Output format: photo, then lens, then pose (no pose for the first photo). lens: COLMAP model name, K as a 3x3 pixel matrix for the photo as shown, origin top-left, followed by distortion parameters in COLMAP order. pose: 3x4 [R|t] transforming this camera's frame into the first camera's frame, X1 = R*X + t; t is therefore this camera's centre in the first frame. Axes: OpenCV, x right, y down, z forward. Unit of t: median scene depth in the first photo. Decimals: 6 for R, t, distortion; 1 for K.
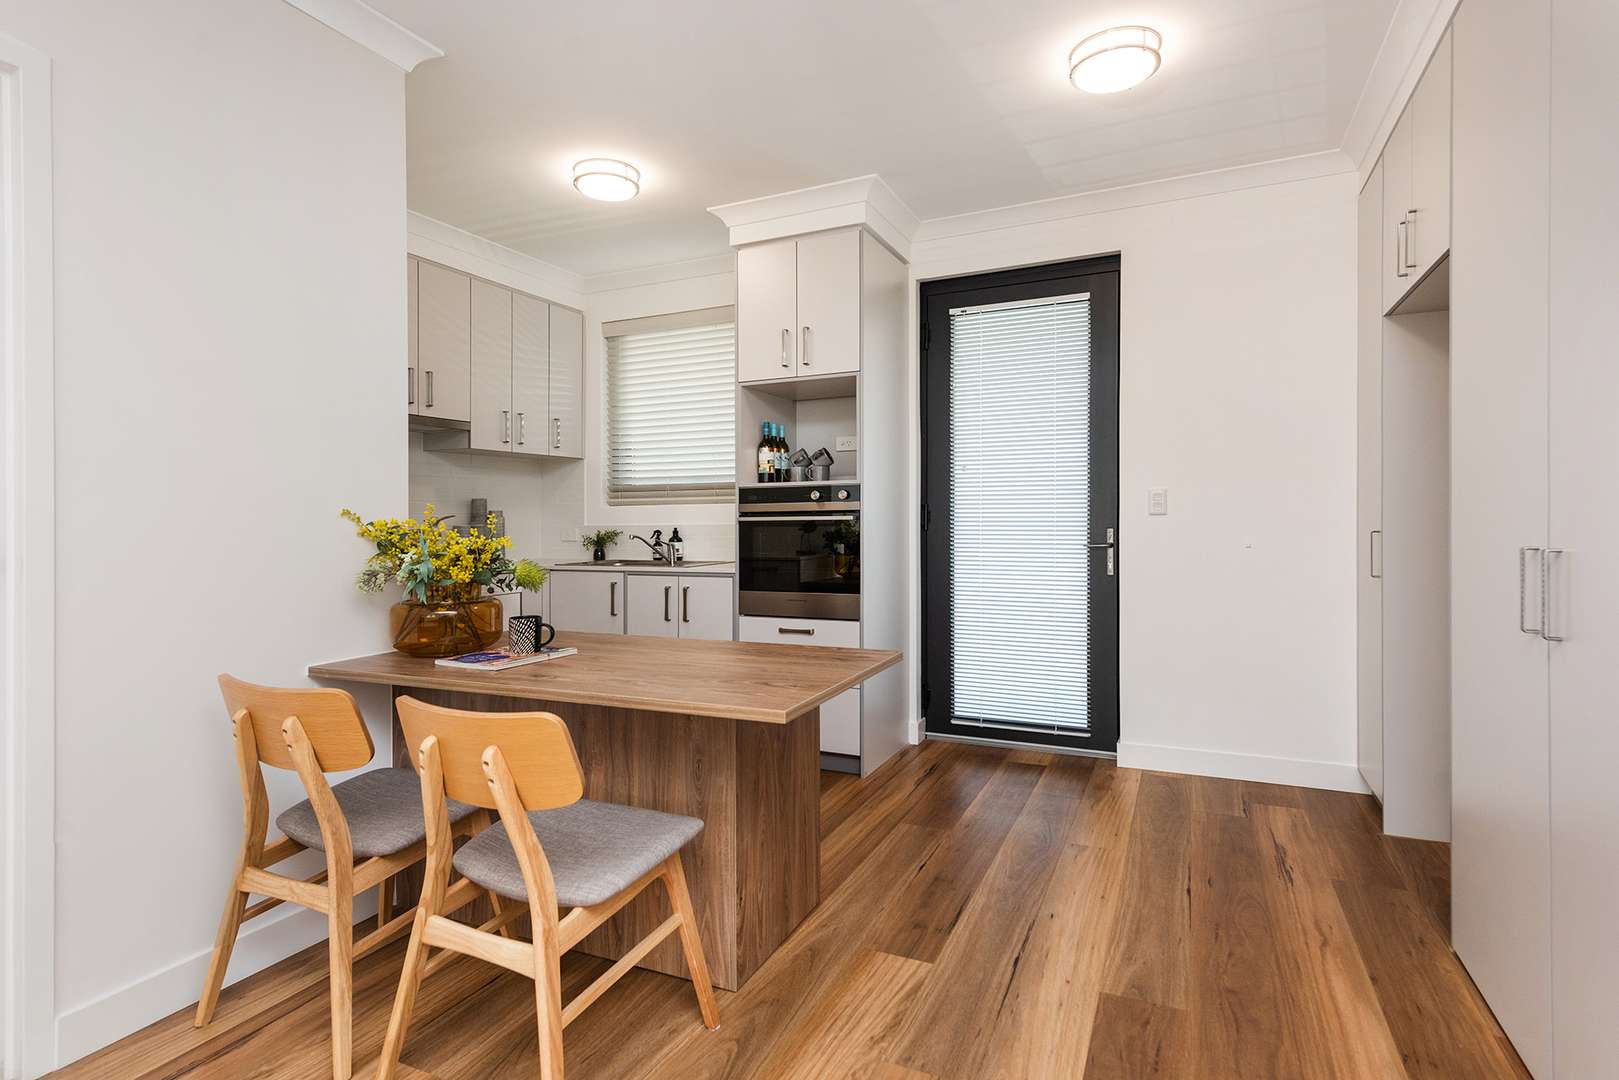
lens RADIAL K [[831.5, 0, 809.3], [0, 831.5, 513.0], [0, 0, 1]] dist [-0.082560, -0.000103]
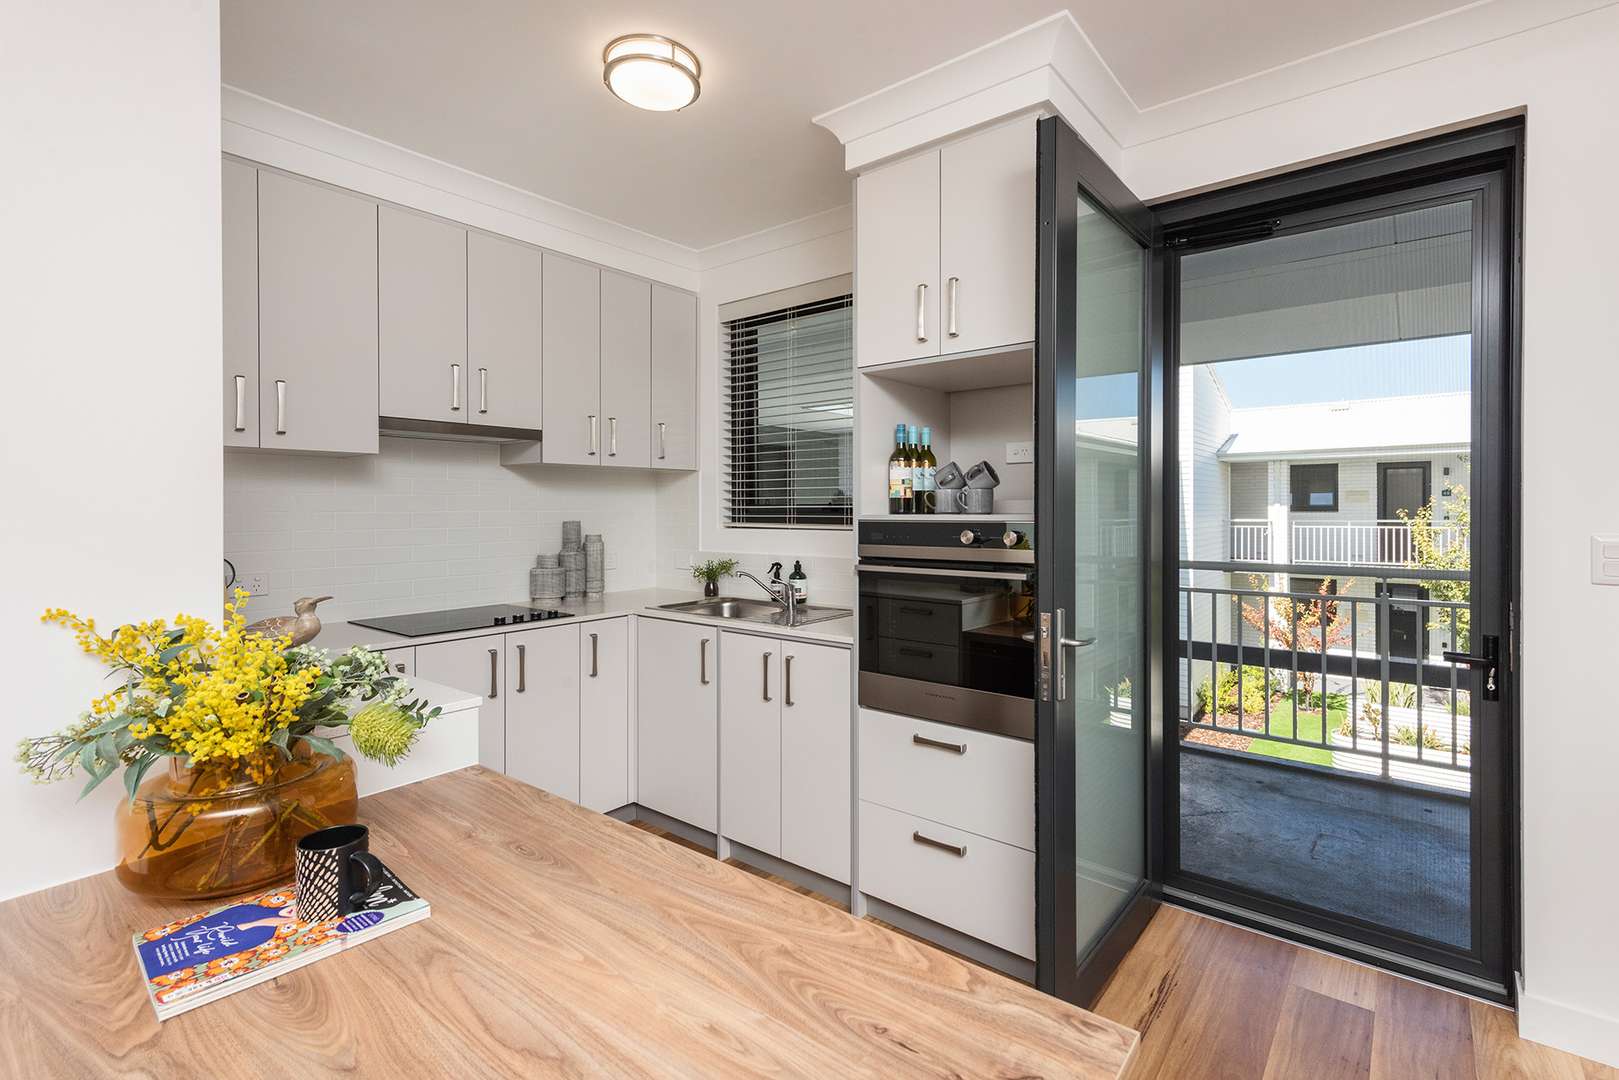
lens RADIAL K [[740.2, 0, 827.8], [0, 740.2, 493.4], [0, 0, 1]] dist [0.000944, 0.000080]
pose [[0.972886, -0.002236, -0.231275, 0.032179], [0.000945, 0.999983, -0.005695, -0.048418], [0.231284, 0.005322, 0.972872, 0.382969]]
